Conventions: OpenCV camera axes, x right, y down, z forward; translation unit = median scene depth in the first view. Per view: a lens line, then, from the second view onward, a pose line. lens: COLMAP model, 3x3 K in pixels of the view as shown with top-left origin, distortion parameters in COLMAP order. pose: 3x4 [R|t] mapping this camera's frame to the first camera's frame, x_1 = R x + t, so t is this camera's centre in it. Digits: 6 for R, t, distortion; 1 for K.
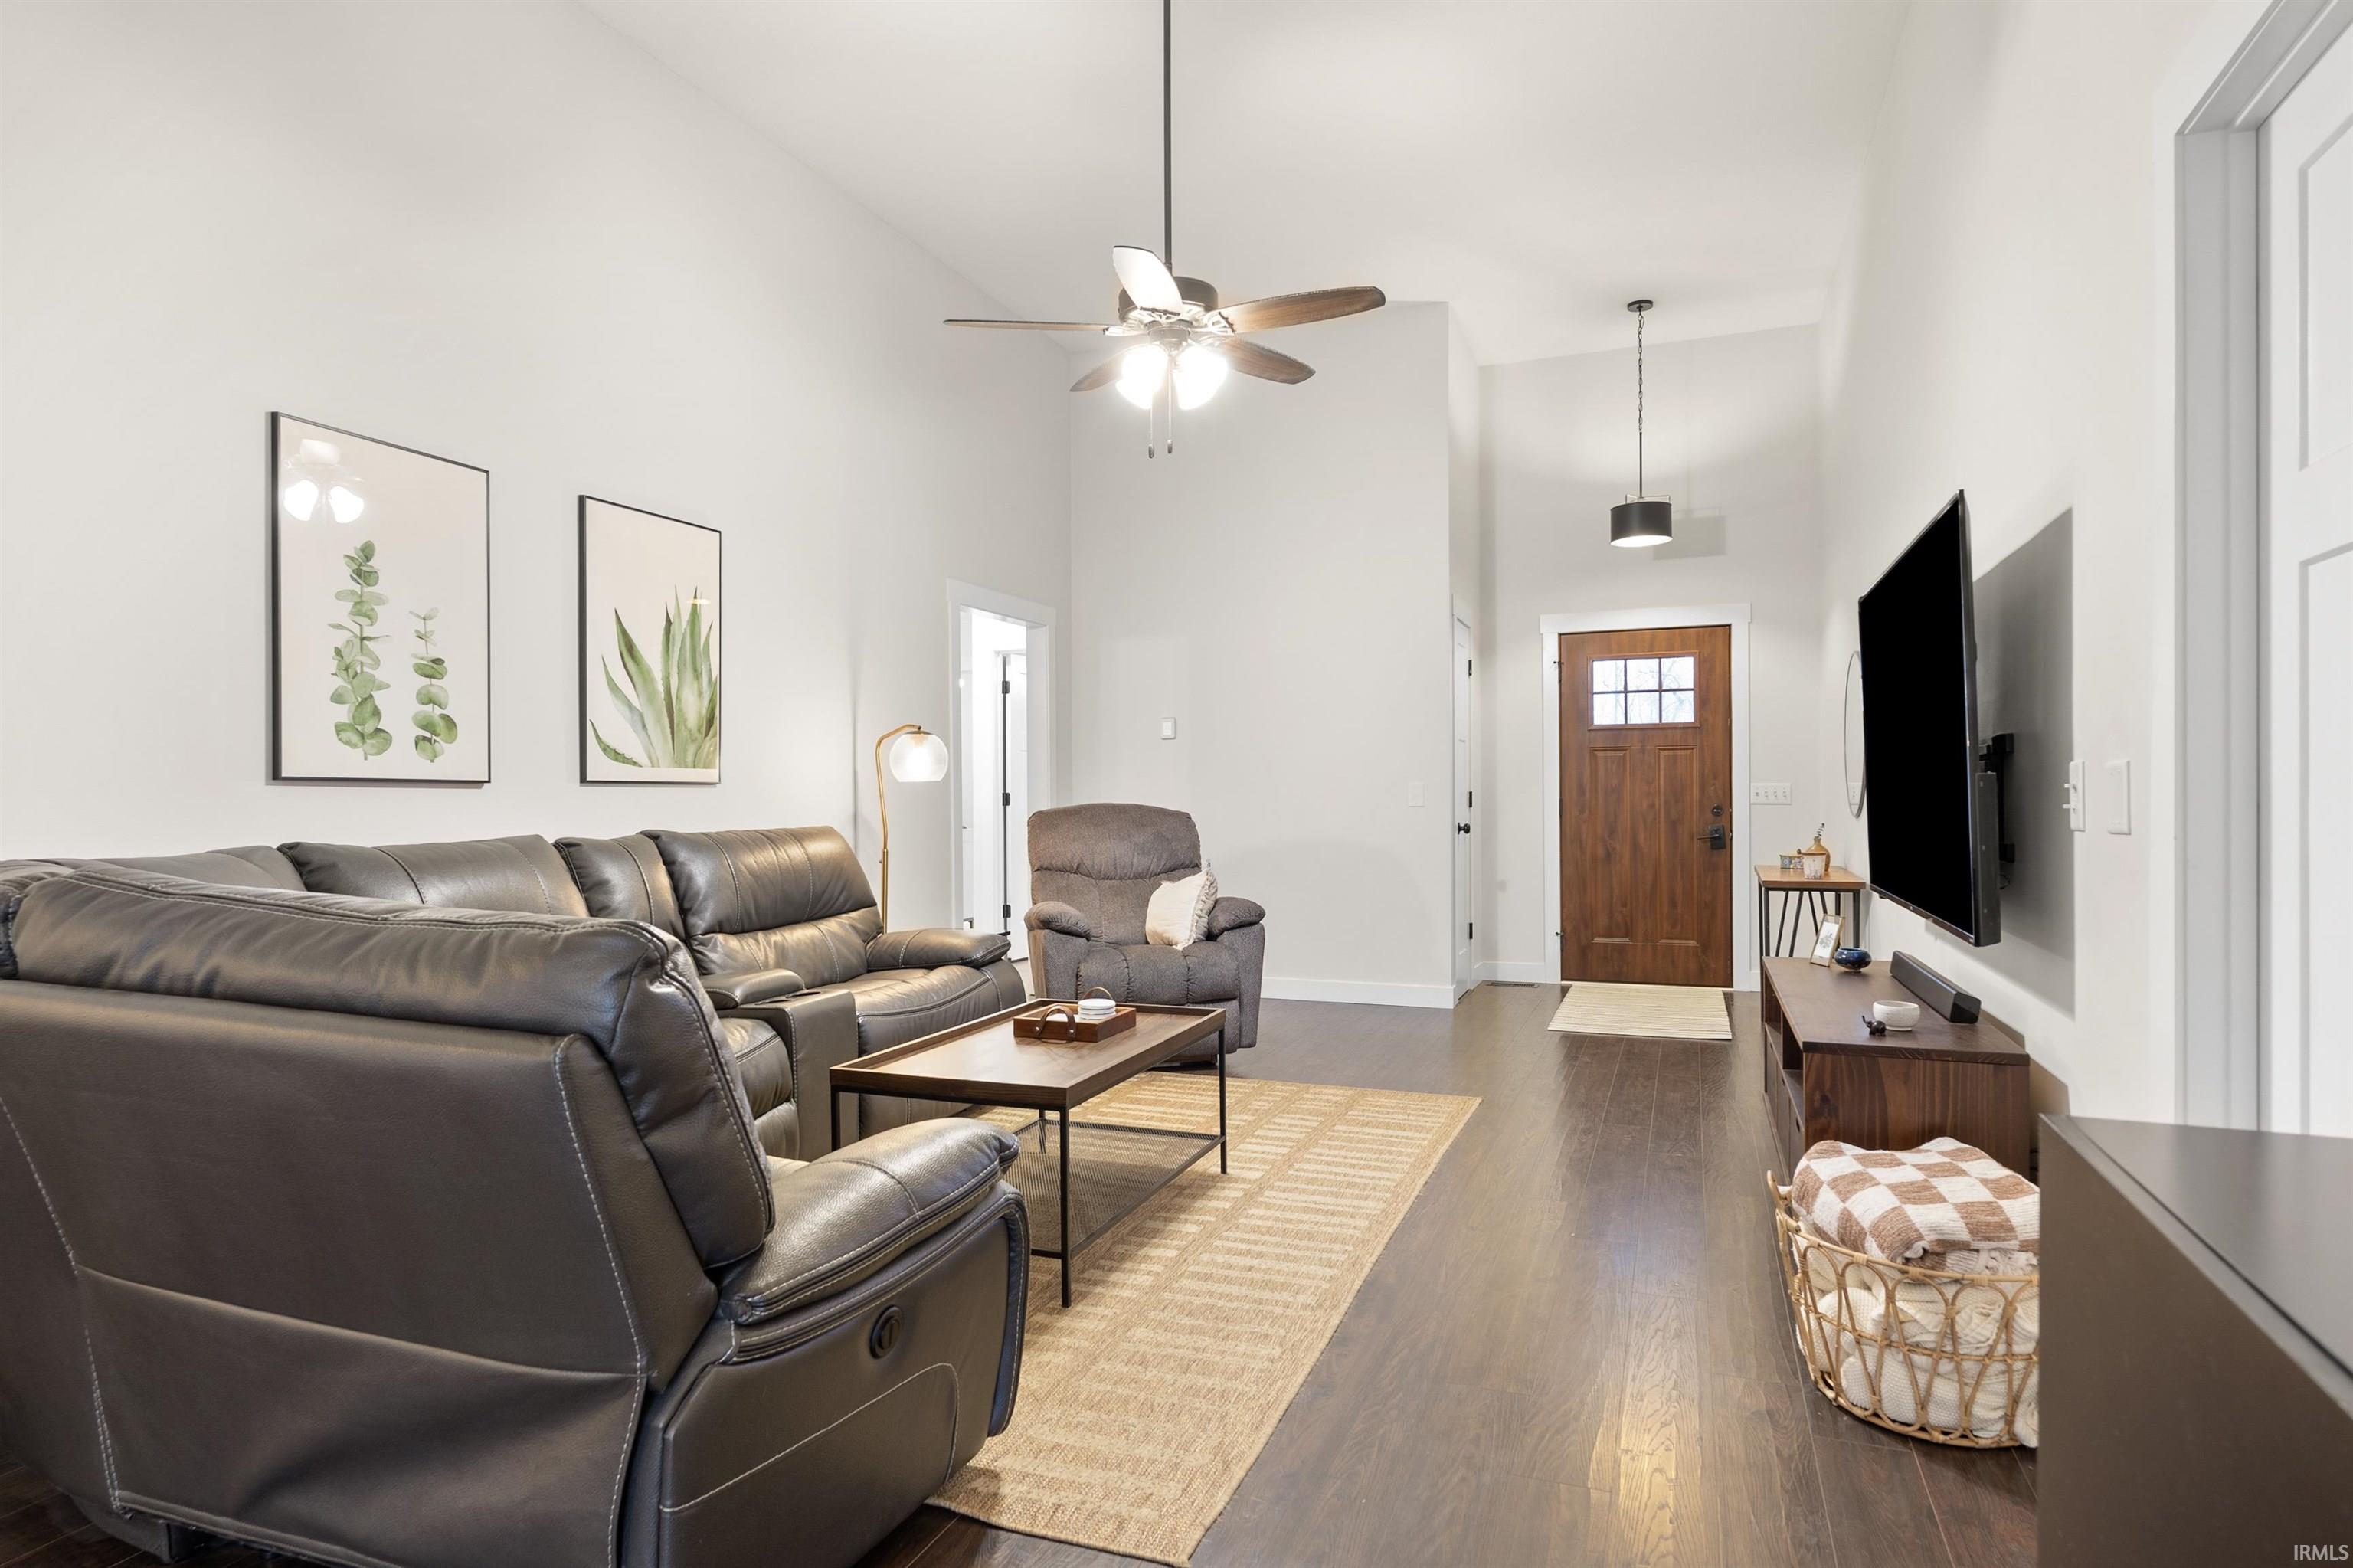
lens RADIAL K [[1315.0, 0, 1184.4], [0, 1315.0, 788.7], [0, 0, 1]] dist [0.001542, -0.000840]
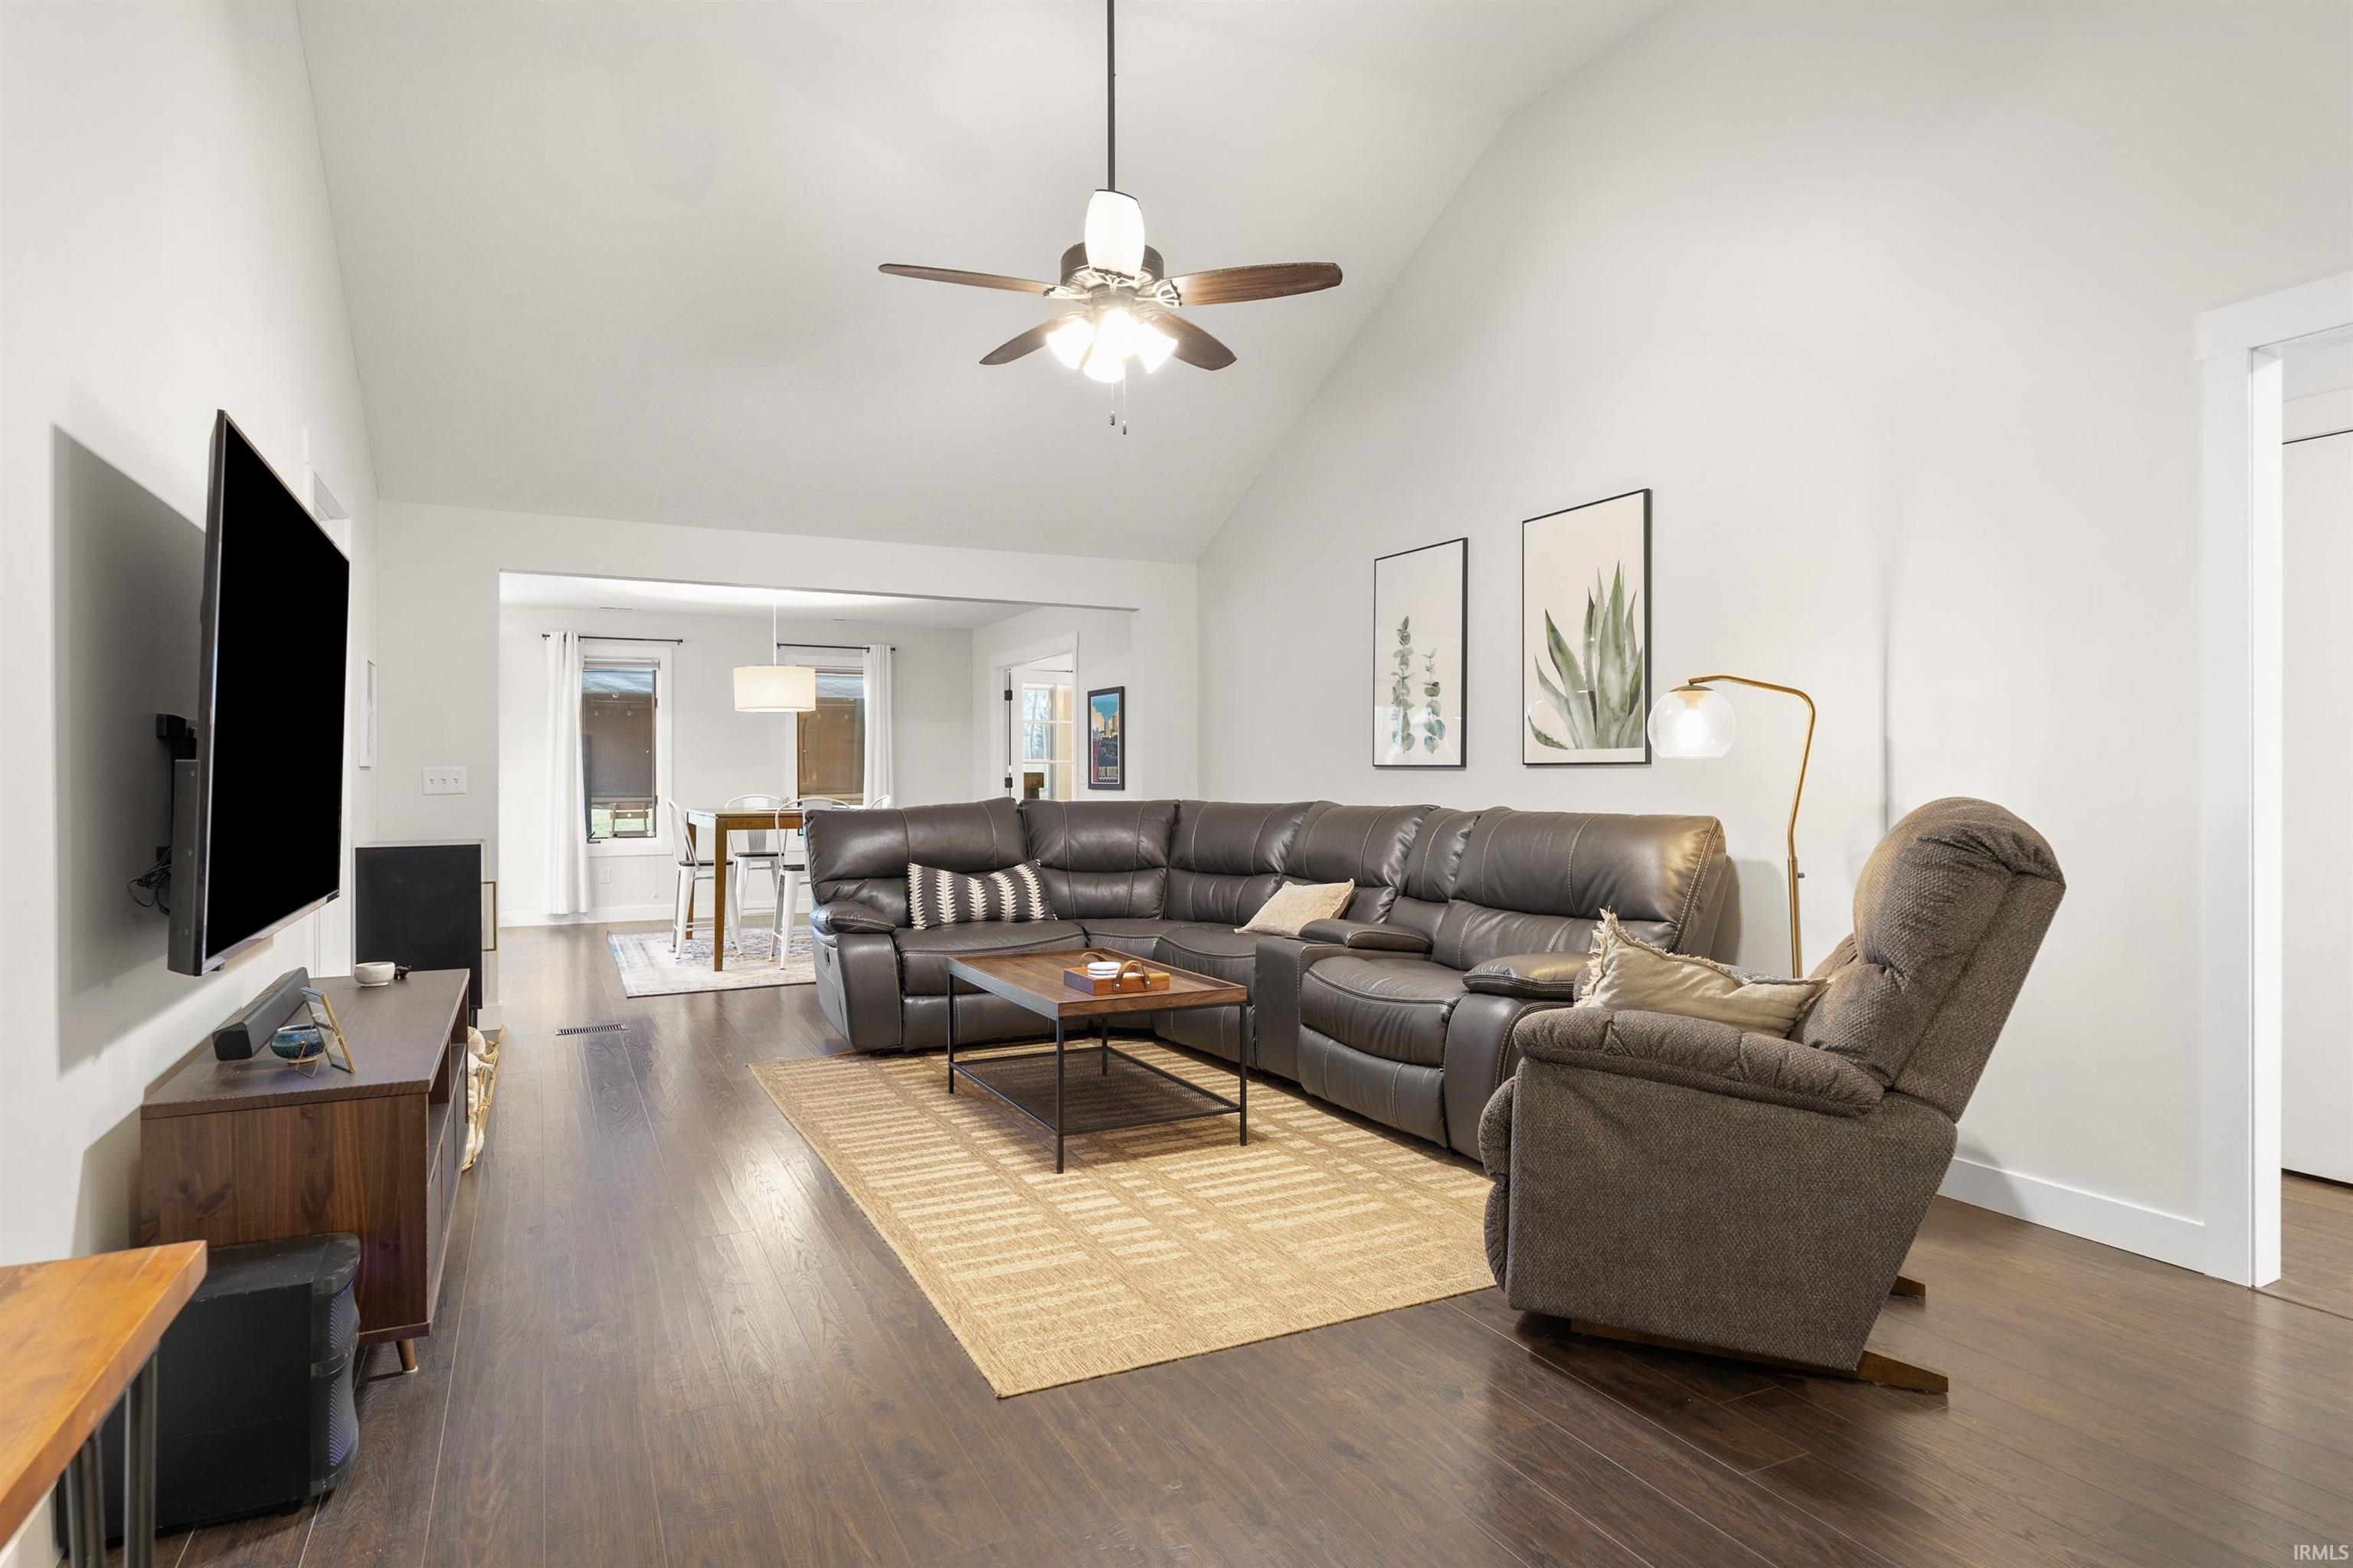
lens RADIAL K [[1315.0, 0, 1185.8], [0, 1315.0, 781.3], [0, 0, 1]] dist [0.001542, -0.000840]
pose [[-0.679544, 0.010944, -0.733553, 0.675574], [0.009959, 0.999934, 0.005693, 0.000313], [0.733567, -0.003437, -0.679608, 1.733571]]
